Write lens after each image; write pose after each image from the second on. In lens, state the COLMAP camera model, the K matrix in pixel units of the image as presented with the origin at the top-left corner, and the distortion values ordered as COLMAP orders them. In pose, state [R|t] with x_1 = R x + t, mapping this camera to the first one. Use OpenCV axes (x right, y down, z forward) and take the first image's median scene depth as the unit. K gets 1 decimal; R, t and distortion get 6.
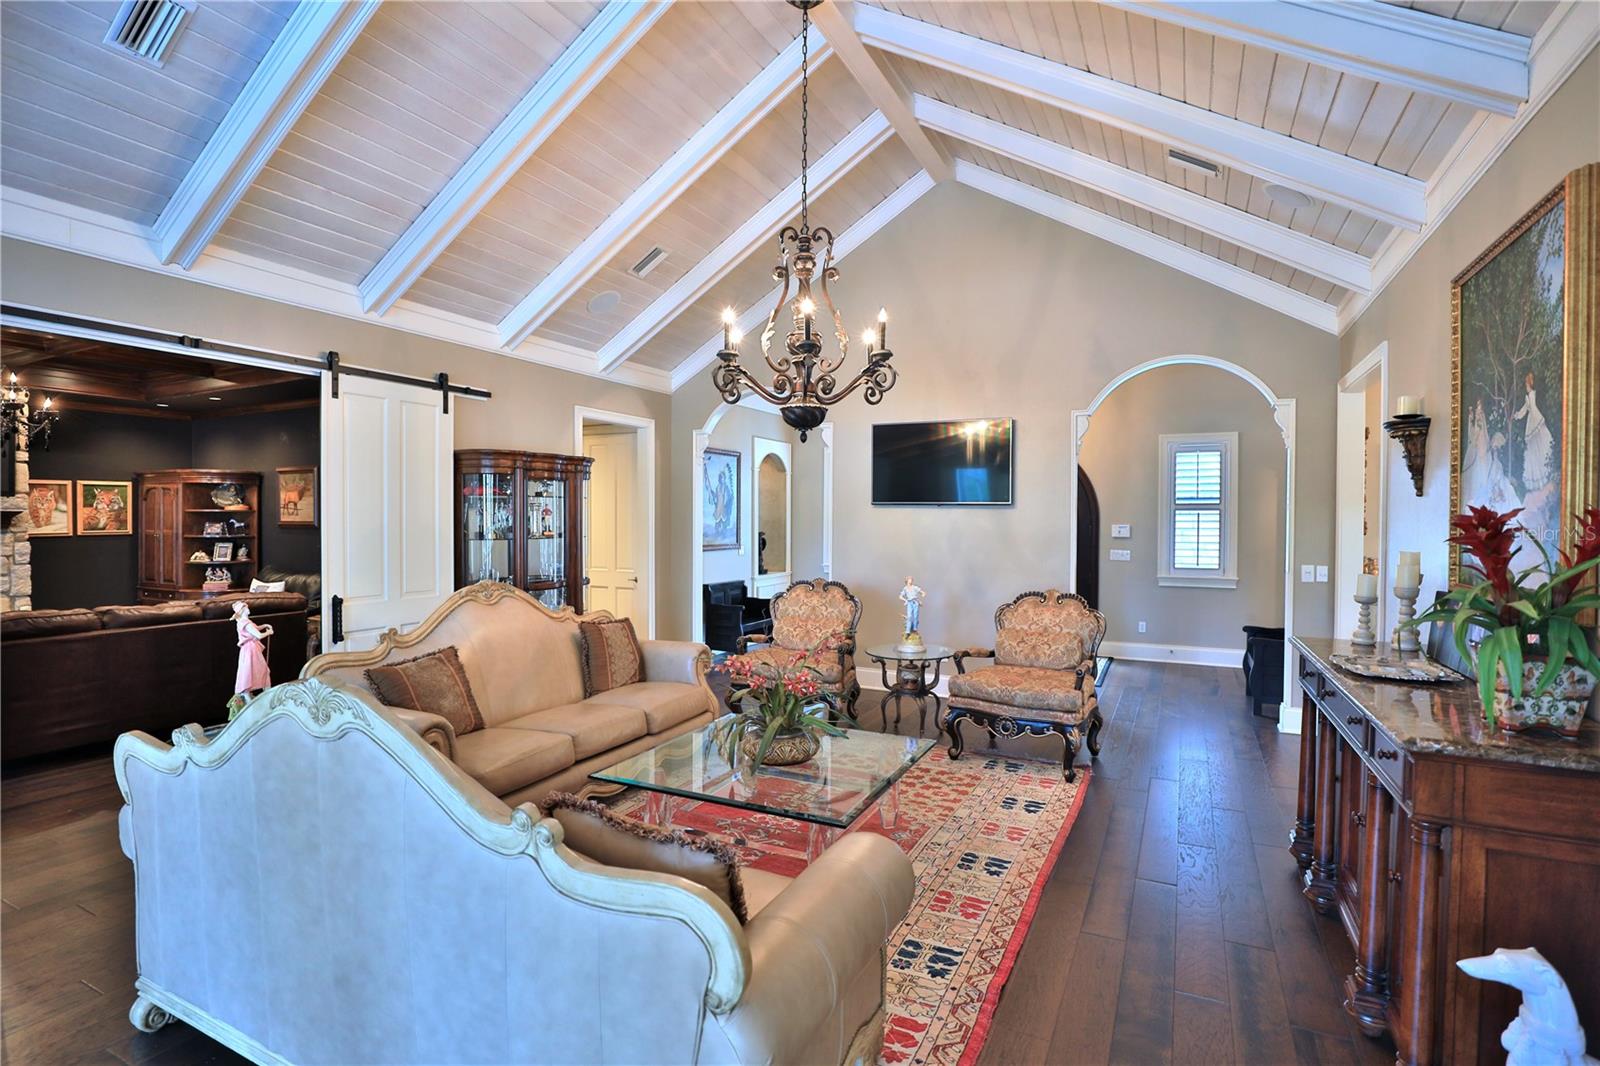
lens RADIAL K [[768.8, 0, 799.6], [0, 768.8, 528.8], [0, 0, 1]] dist [-0.044451, 0.013845]
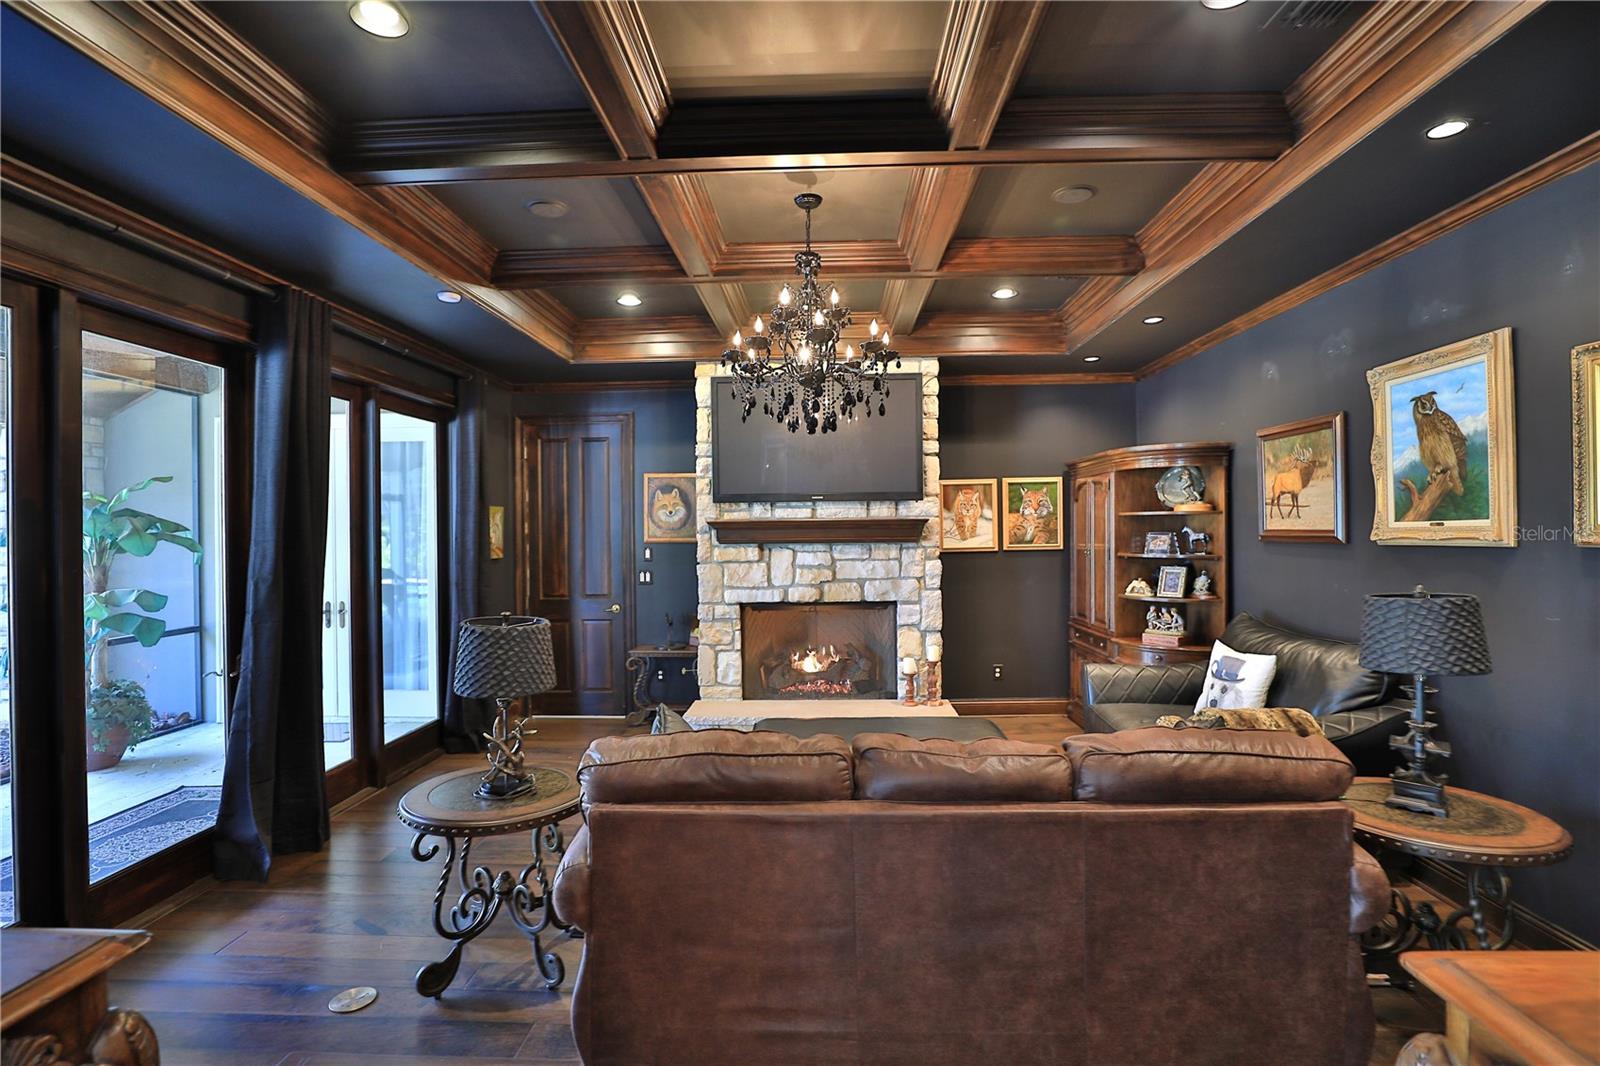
lens RADIAL K [[768.8, 0, 799.6], [0, 768.8, 528.8], [0, 0, 1]] dist [-0.044451, 0.013845]
pose [[0.411970, -0.008798, -0.911155, -0.341615], [0.000436, 0.999955, -0.009458, -0.005903], [0.911197, 0.003499, 0.411955, 0.488039]]
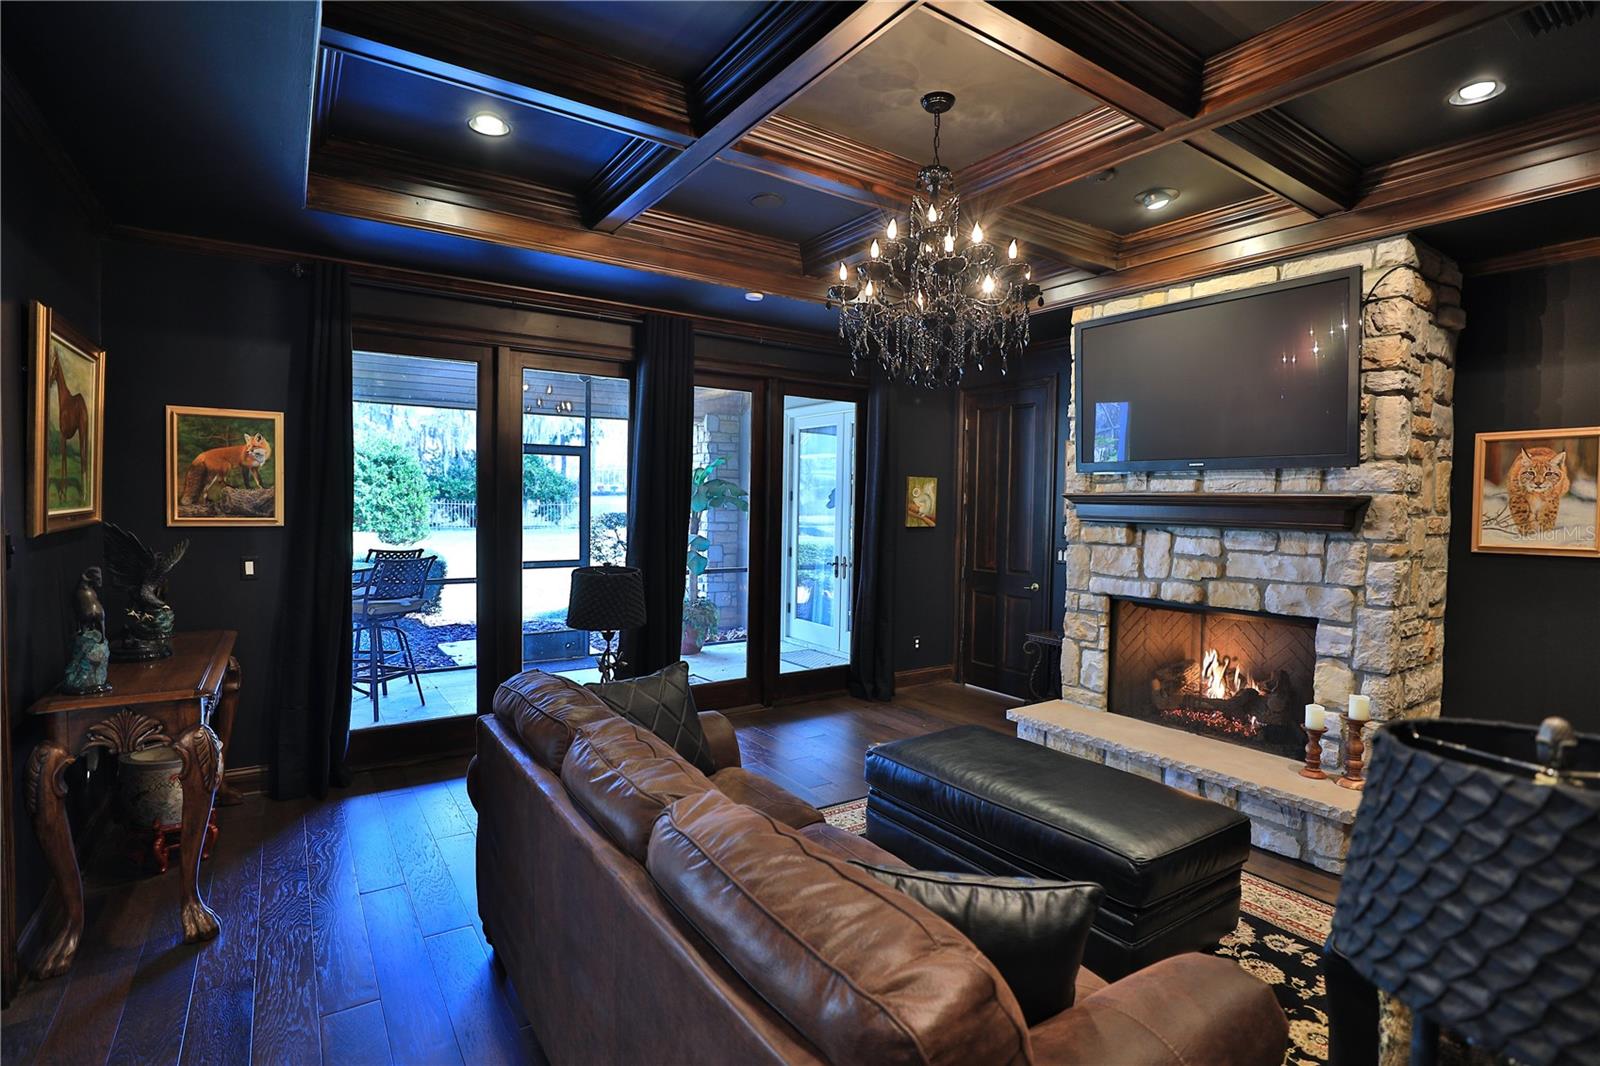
lens RADIAL K [[768.8, 0, 799.6], [0, 768.8, 528.8], [0, 0, 1]] dist [-0.044451, 0.013845]
pose [[-0.479360, 0.022433, -0.877332, -0.389086], [-0.028789, 0.998733, 0.041267, -0.010952], [0.877146, 0.045039, -0.478107, 0.793661]]
